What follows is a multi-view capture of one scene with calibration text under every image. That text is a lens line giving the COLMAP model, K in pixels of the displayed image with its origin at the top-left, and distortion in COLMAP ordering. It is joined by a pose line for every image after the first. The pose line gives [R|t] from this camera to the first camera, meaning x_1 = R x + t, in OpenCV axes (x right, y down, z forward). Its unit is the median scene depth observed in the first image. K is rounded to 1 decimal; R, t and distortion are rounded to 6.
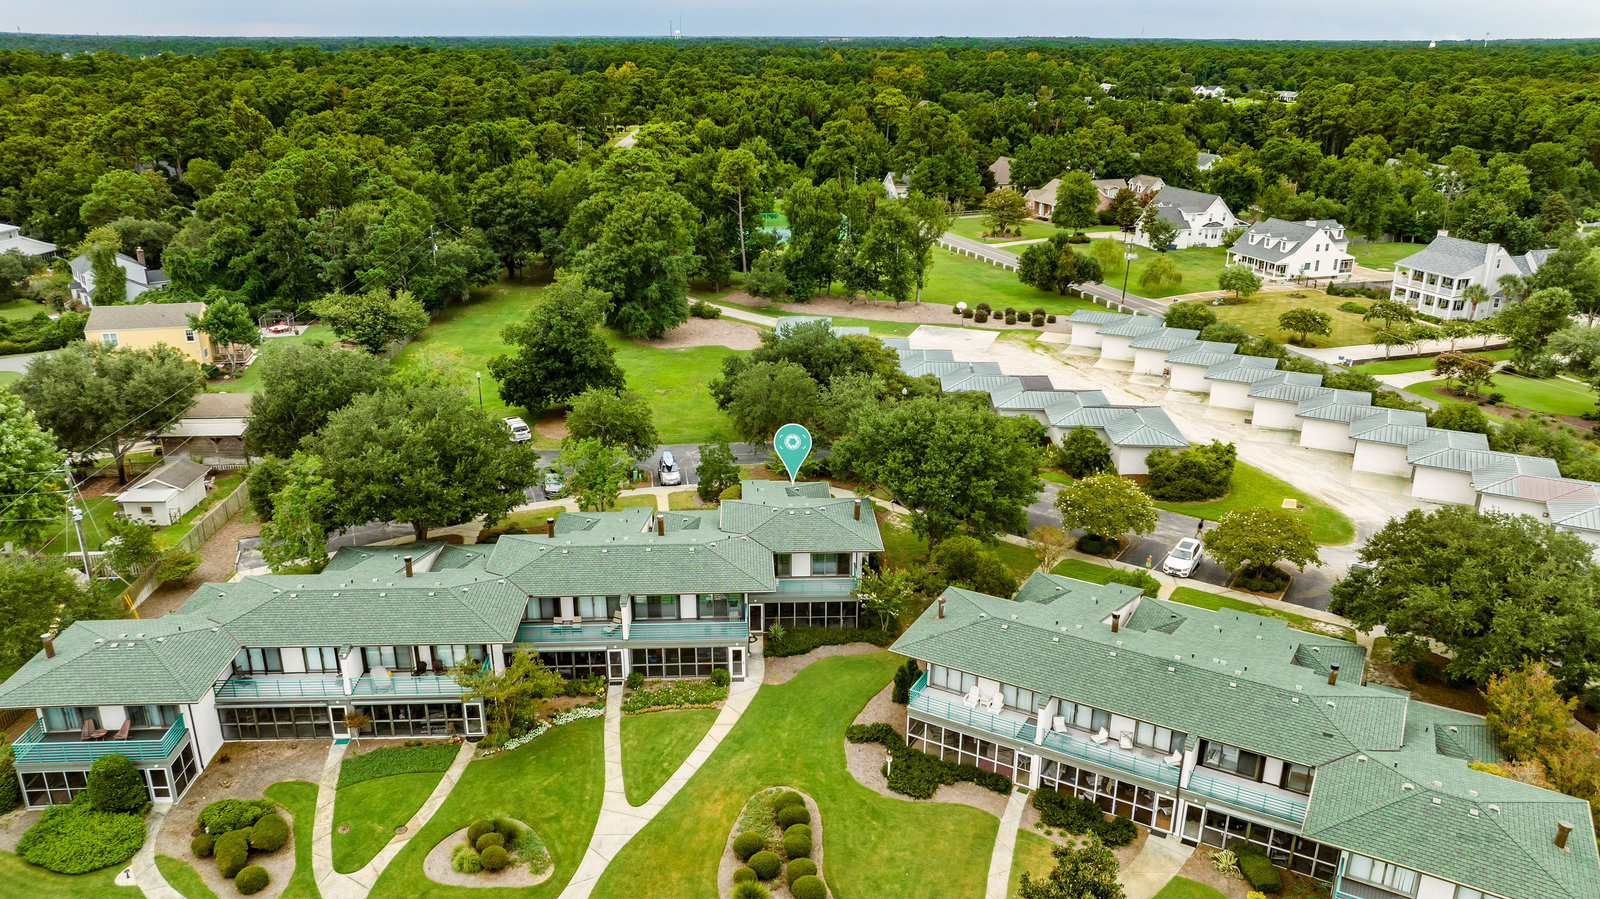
lens RADIAL K [[1134.5, 0, 800.0], [0, 1134.5, 449.5], [0, 0, 1]] dist [-0.026696, 0.046379]
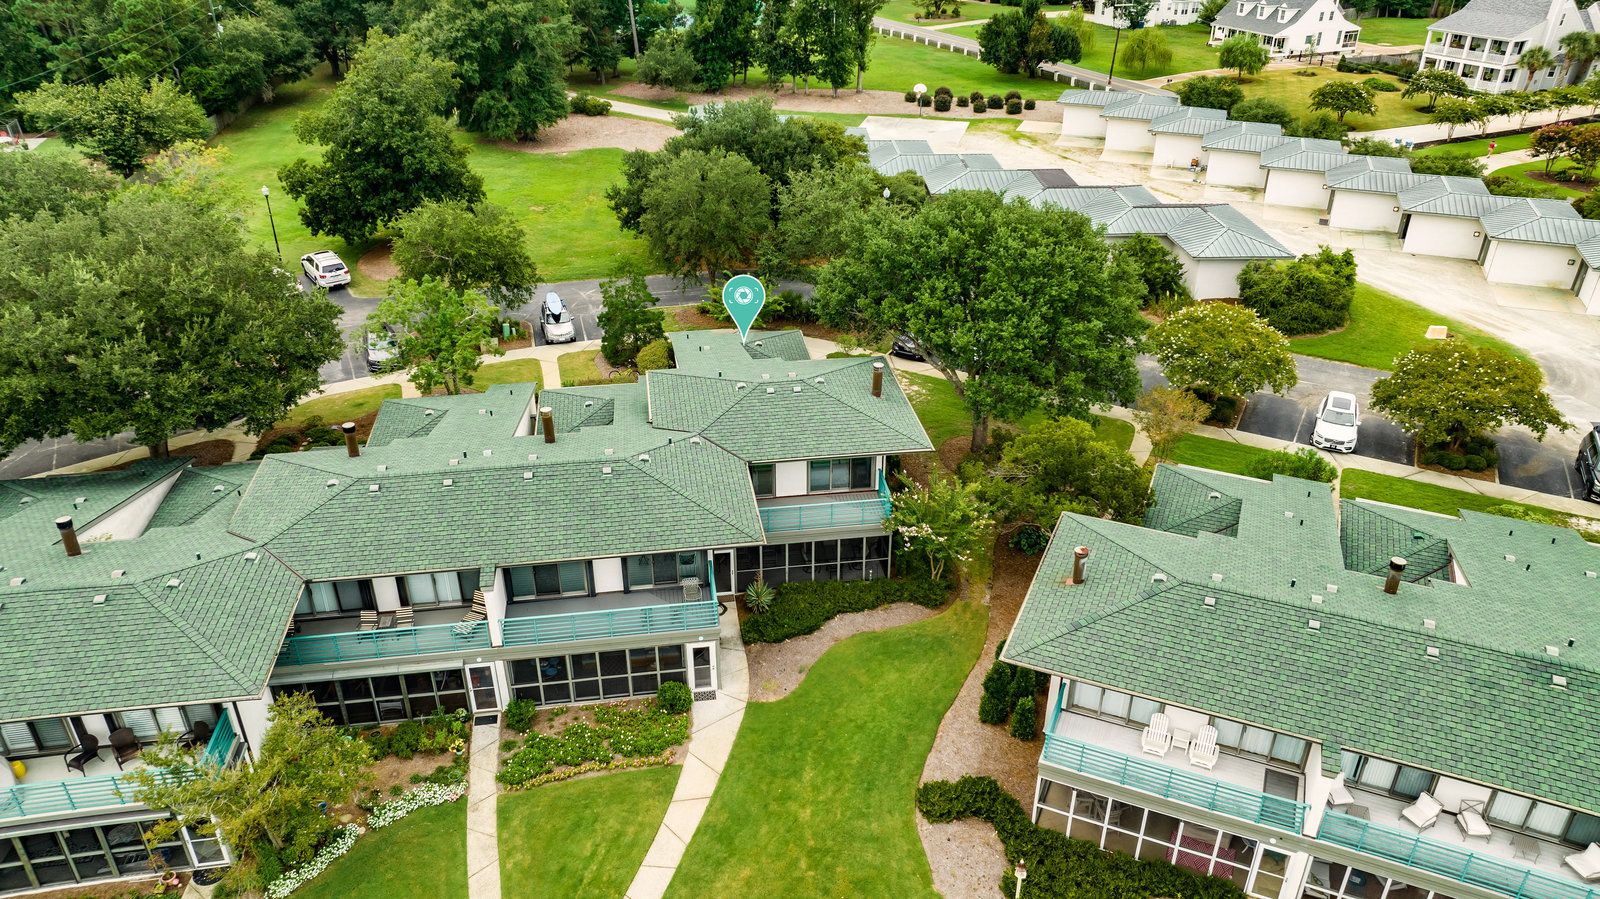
lens RADIAL K [[1123.3, 0, 800.0], [0, 1123.3, 449.5], [0, 0, 1]] dist [-0.029650, 0.032113]
pose [[0.994565, -0.052556, 0.089885, -0.032731], [0.038472, 0.987662, 0.151802, -0.001513], [-0.096754, -0.147519, 0.984315, 0.293490]]
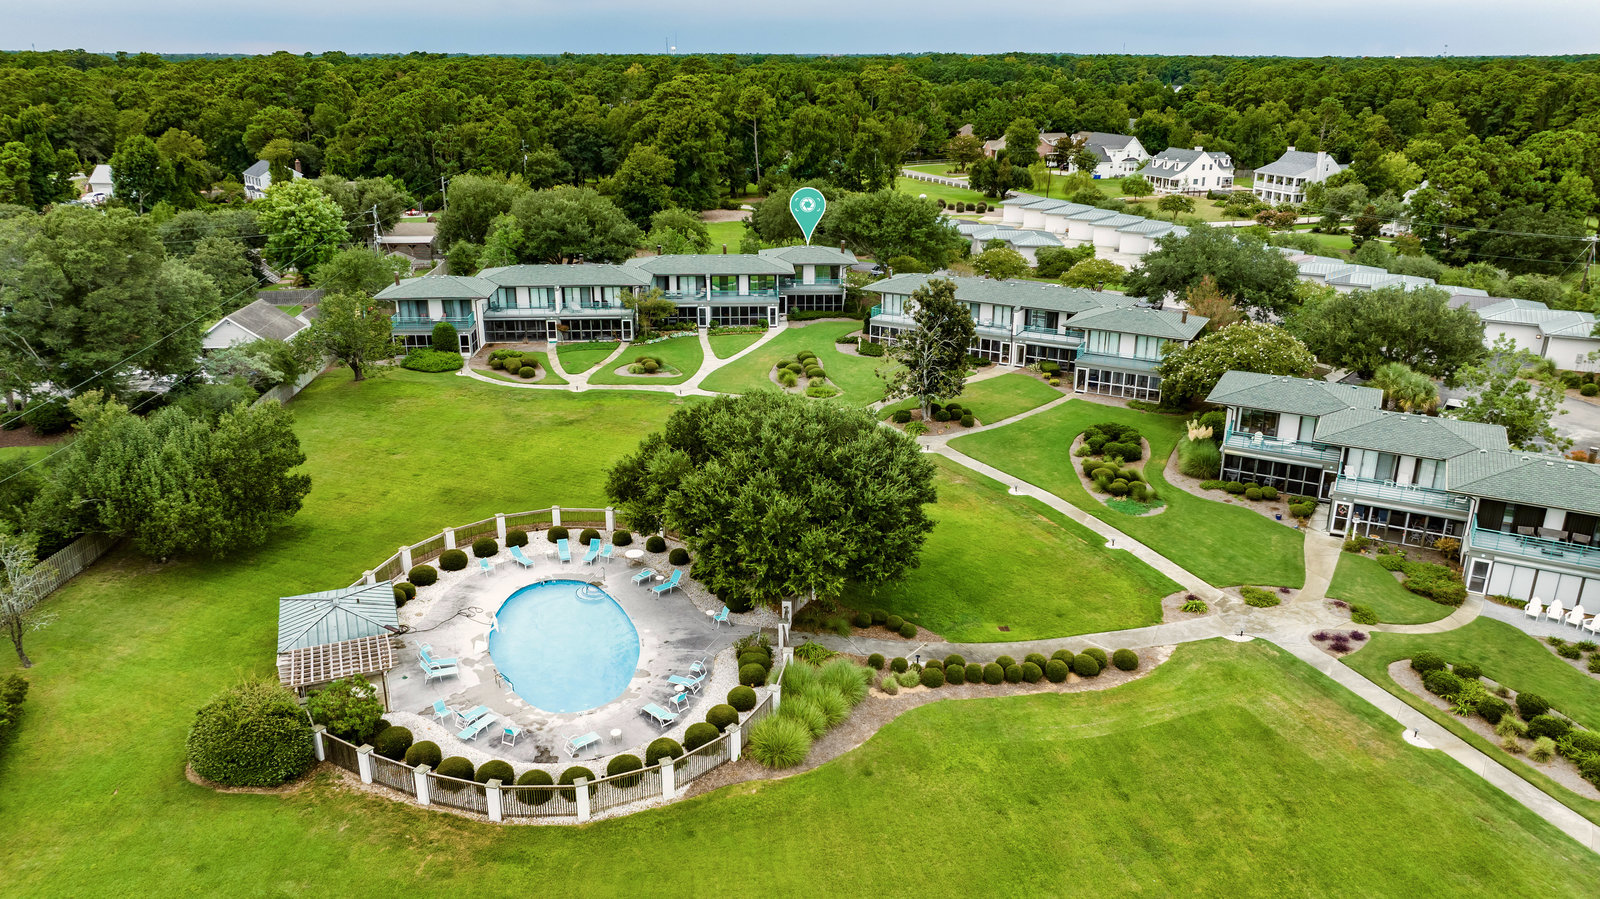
lens RADIAL K [[1109.9, 0, 800.0], [0, 1109.9, 449.5], [0, 0, 1]] dist [-0.003562, -0.000193]
pose [[0.999976, -0.003267, 0.006084, -0.015950], [0.003316, 0.999962, -0.008054, 0.256736], [-0.006058, 0.008074, 0.999949, -0.434003]]
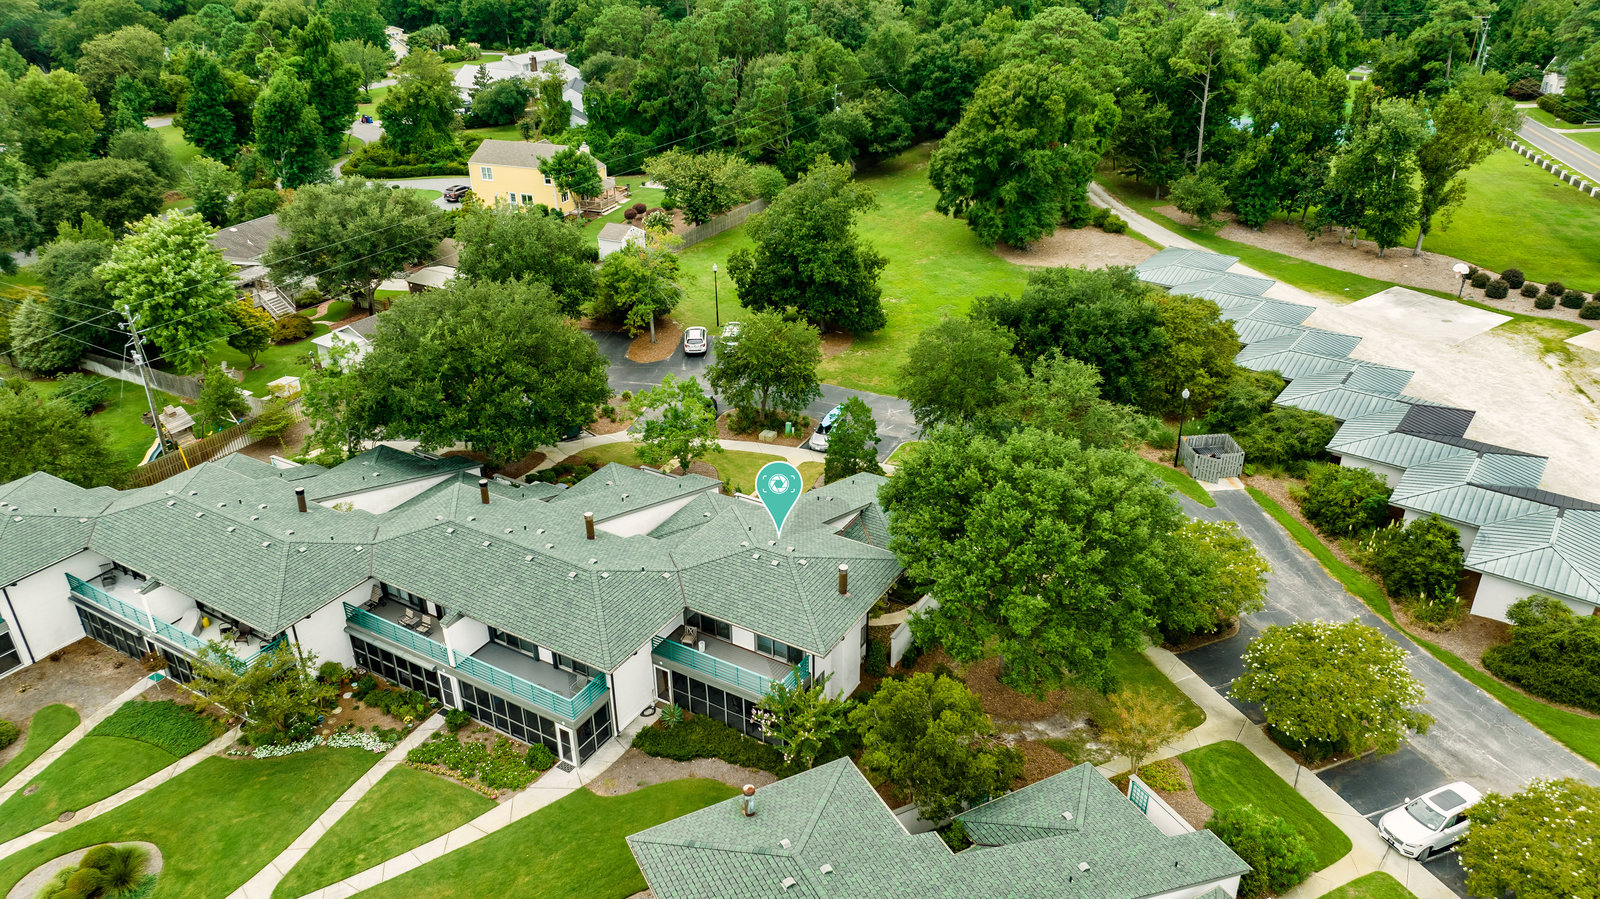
lens RADIAL K [[1123.3, 0, 800.0], [0, 1123.3, 449.5], [0, 0, 1]] dist [-0.029650, 0.032113]
pose [[0.832879, 0.242180, -0.497655, 0.243109], [-0.179161, 0.968741, 0.171586, -0.093282], [0.523654, -0.053750, 0.850234, 0.303861]]
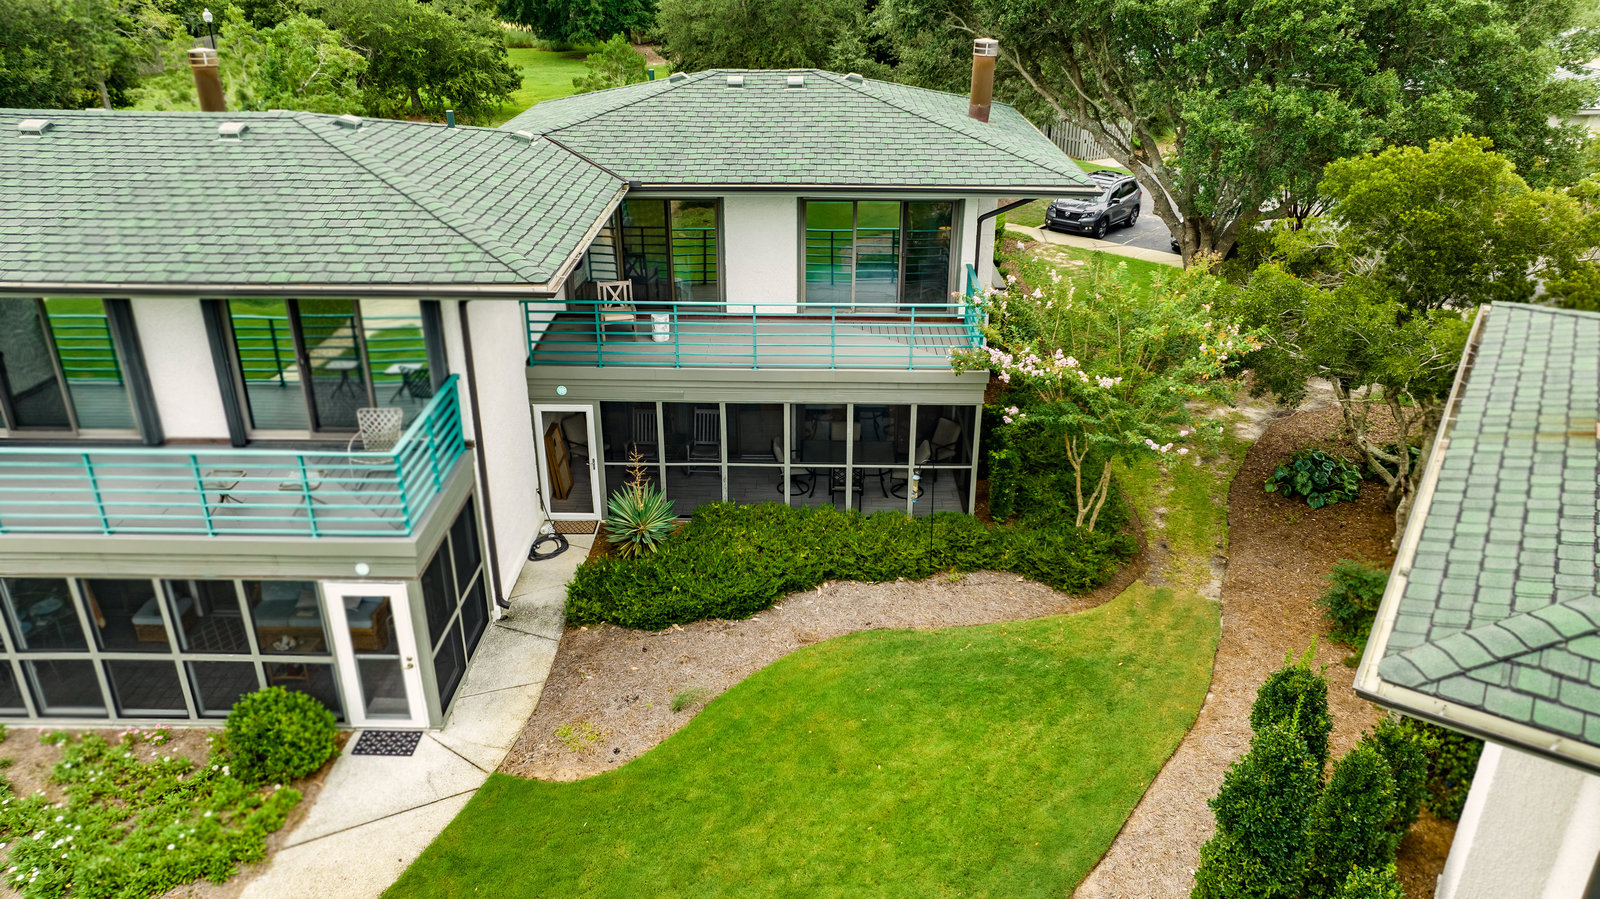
lens RADIAL K [[1134.5, 0, 800.0], [0, 1134.5, 449.5], [0, 0, 1]] dist [-0.026696, 0.046379]
pose [[0.997860, 0.025469, -0.060217, 0.018499], [-0.020620, 0.996596, 0.079818, 0.085474], [0.062045, -0.078405, 0.994989, 0.516436]]
